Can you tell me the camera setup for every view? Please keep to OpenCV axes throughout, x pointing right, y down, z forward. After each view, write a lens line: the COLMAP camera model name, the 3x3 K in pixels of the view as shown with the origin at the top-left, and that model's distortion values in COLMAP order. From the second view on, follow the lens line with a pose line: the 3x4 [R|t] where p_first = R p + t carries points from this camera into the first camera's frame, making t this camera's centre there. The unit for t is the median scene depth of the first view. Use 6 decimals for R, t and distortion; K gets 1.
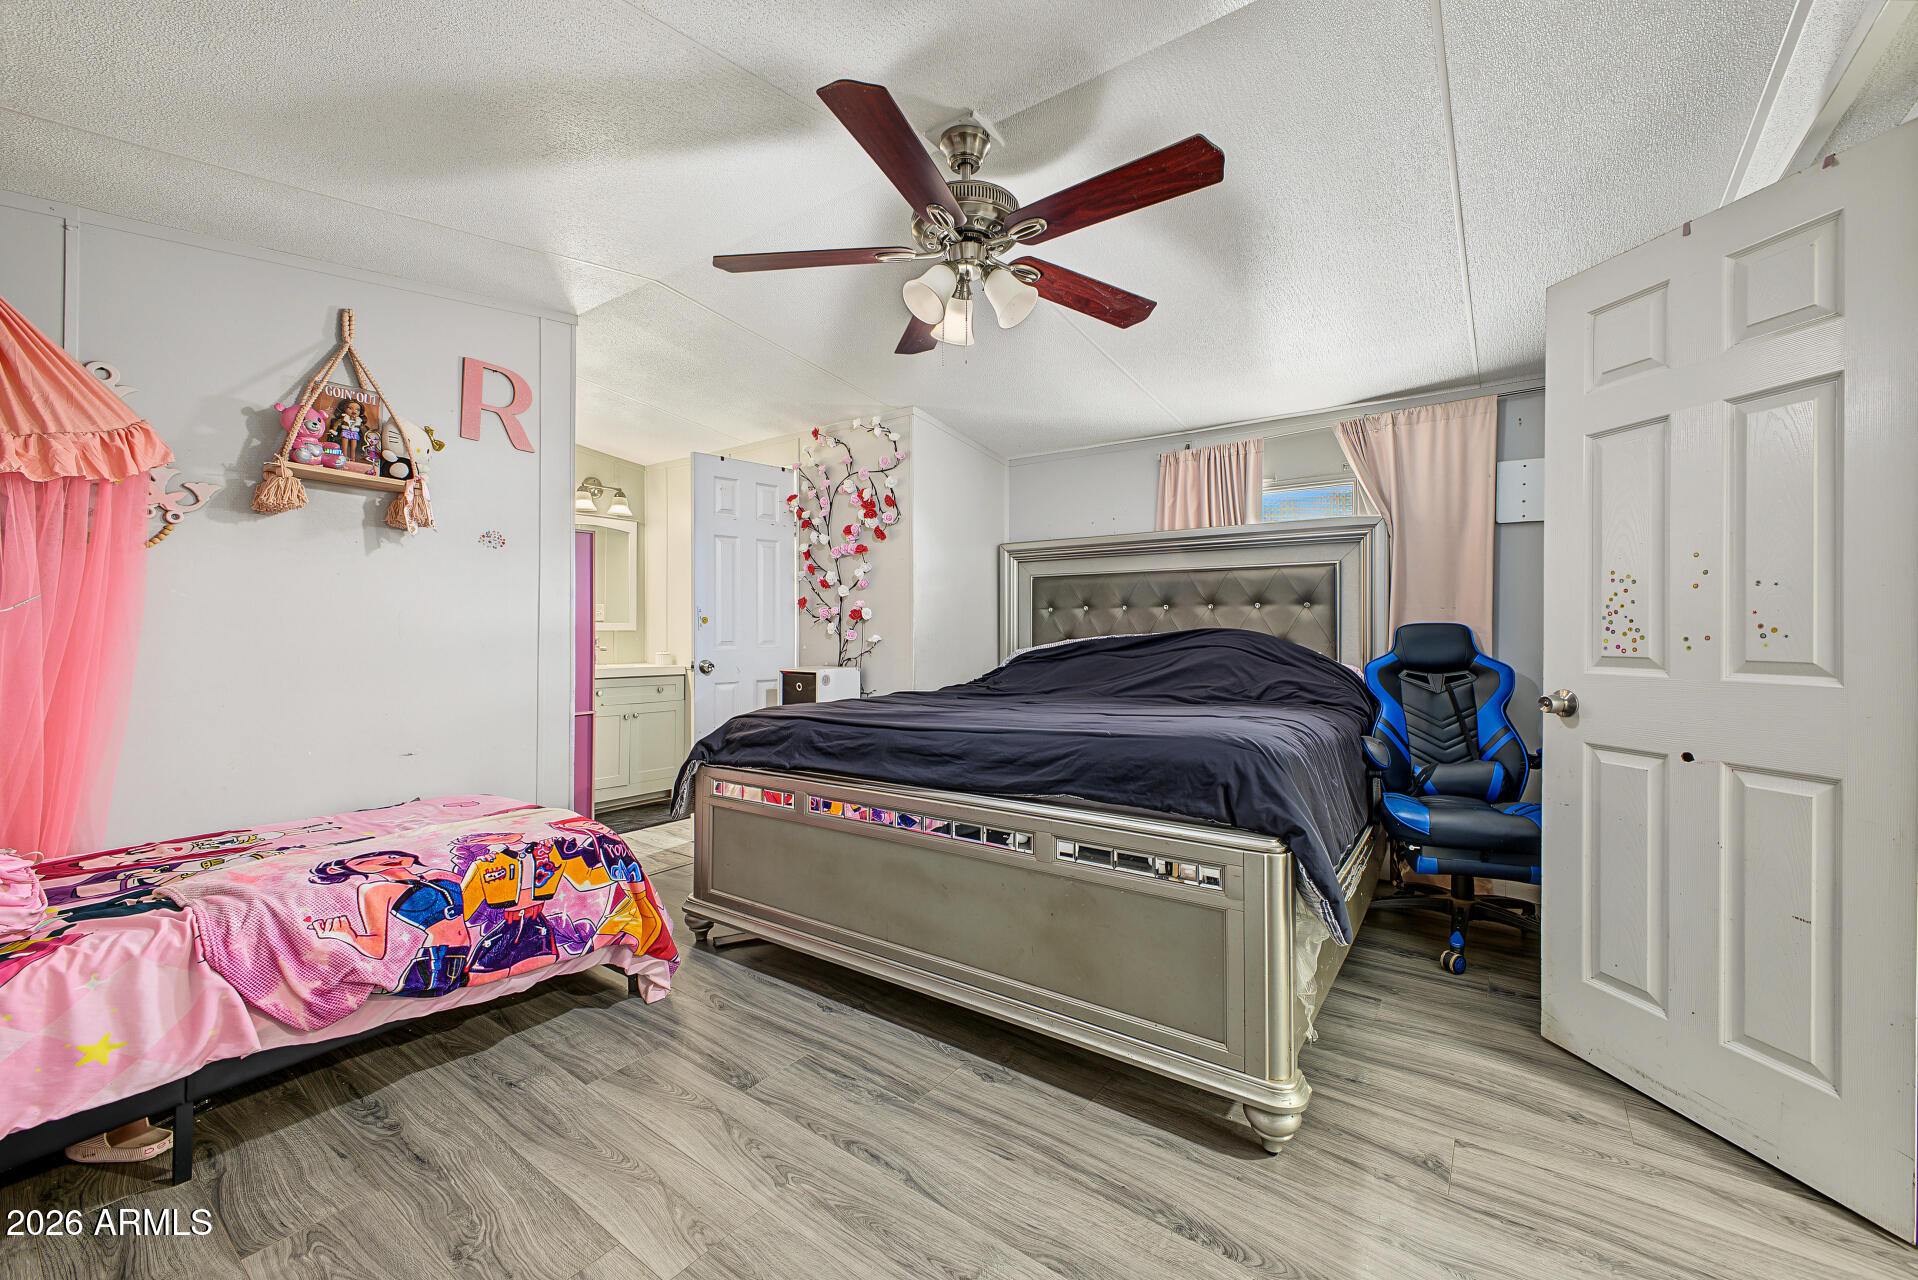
lens RADIAL K [[761.4, 0, 950.1], [0, 761.4, 642.8], [0, 0, 1]] dist [0.018886, -0.001130]
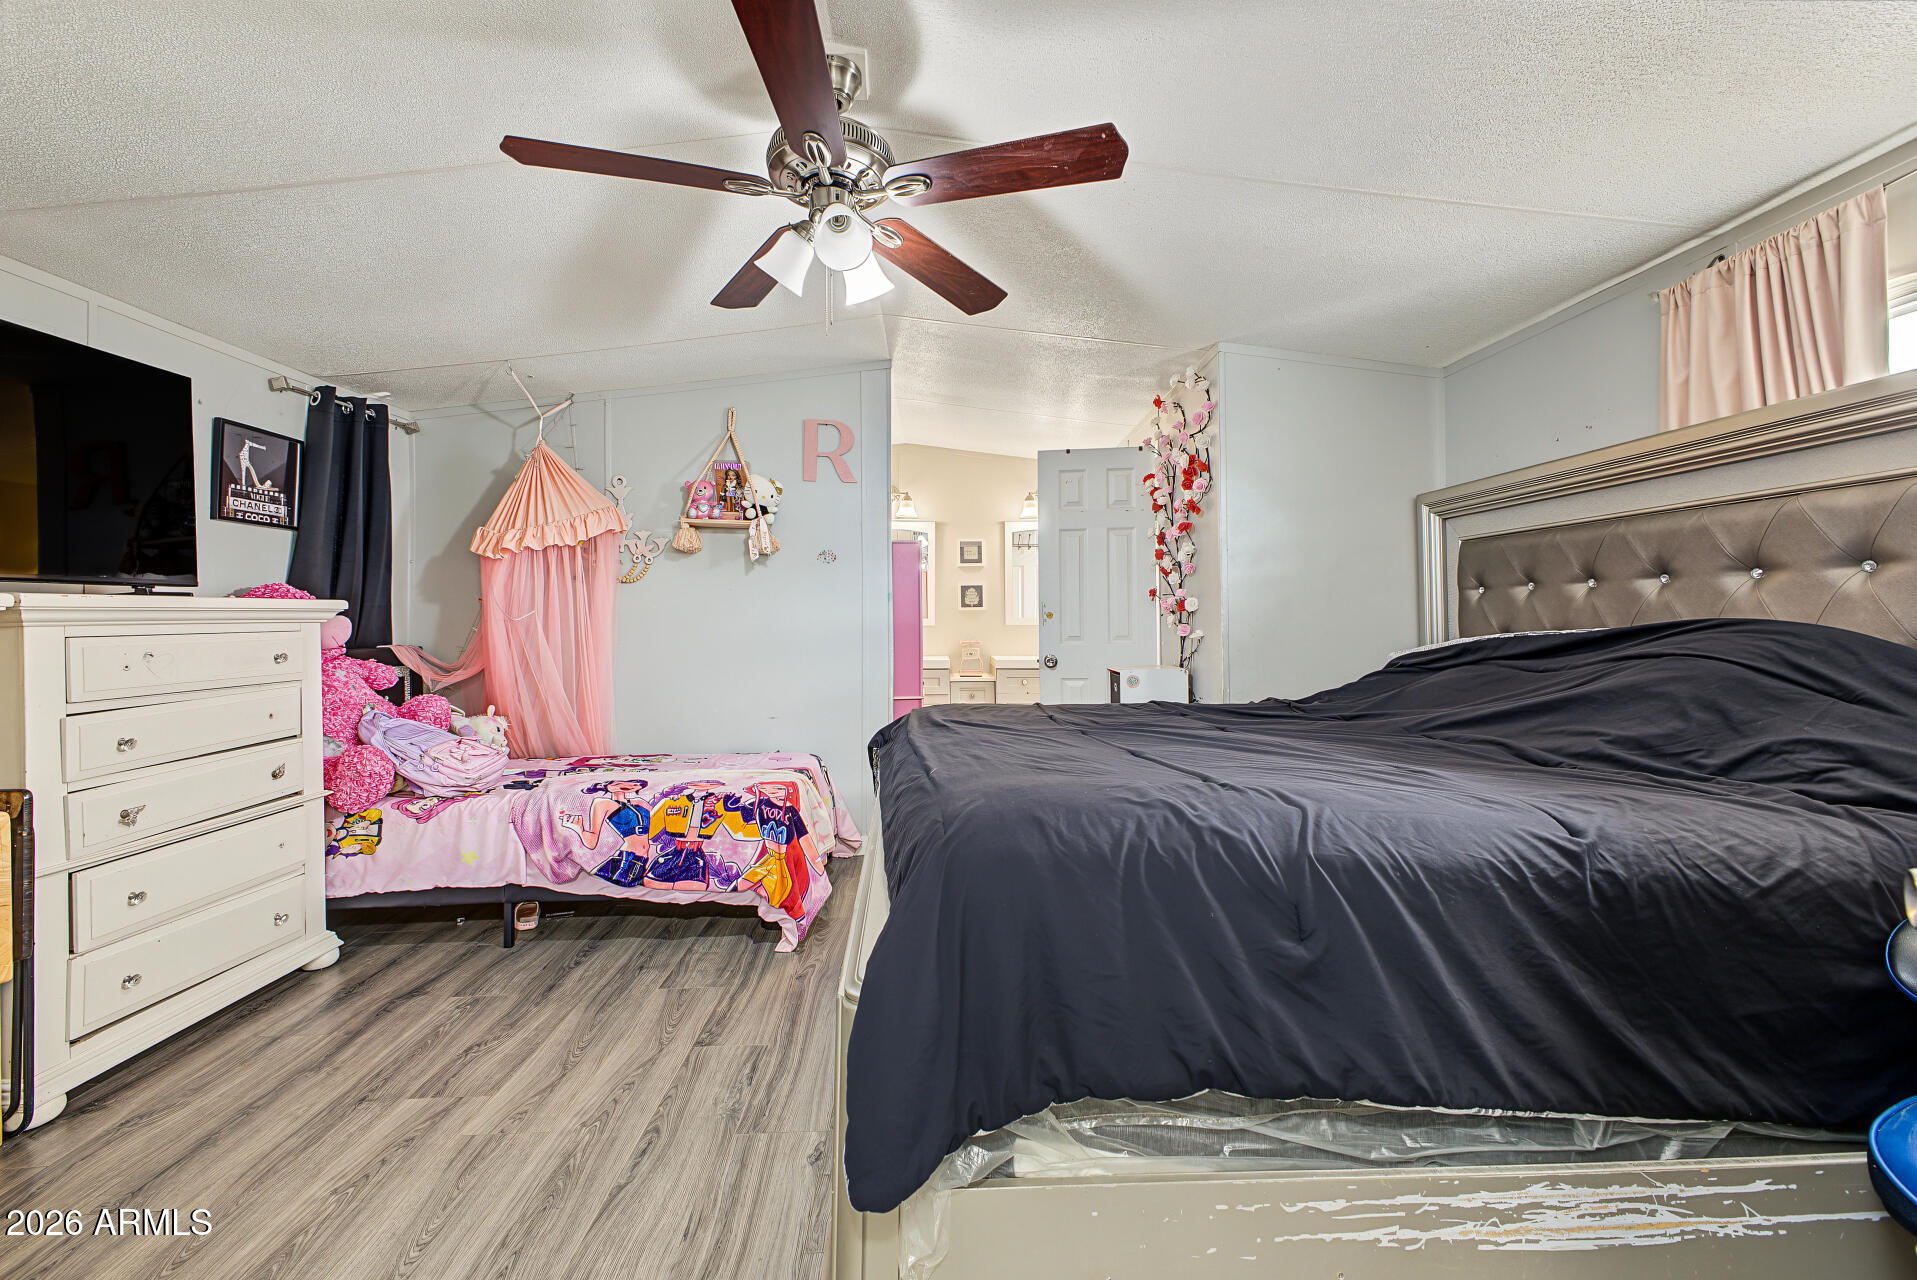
lens RADIAL K [[761.0, 0, 949.3], [0, 761.0, 623.9], [0, 0, 1]] dist [0.018886, -0.001130]
pose [[0.623525, -0.004912, -0.781788, 0.703844], [-0.004545, 0.999941, -0.009908, -0.013688], [0.781790, 0.009731, 0.623466, 0.501549]]
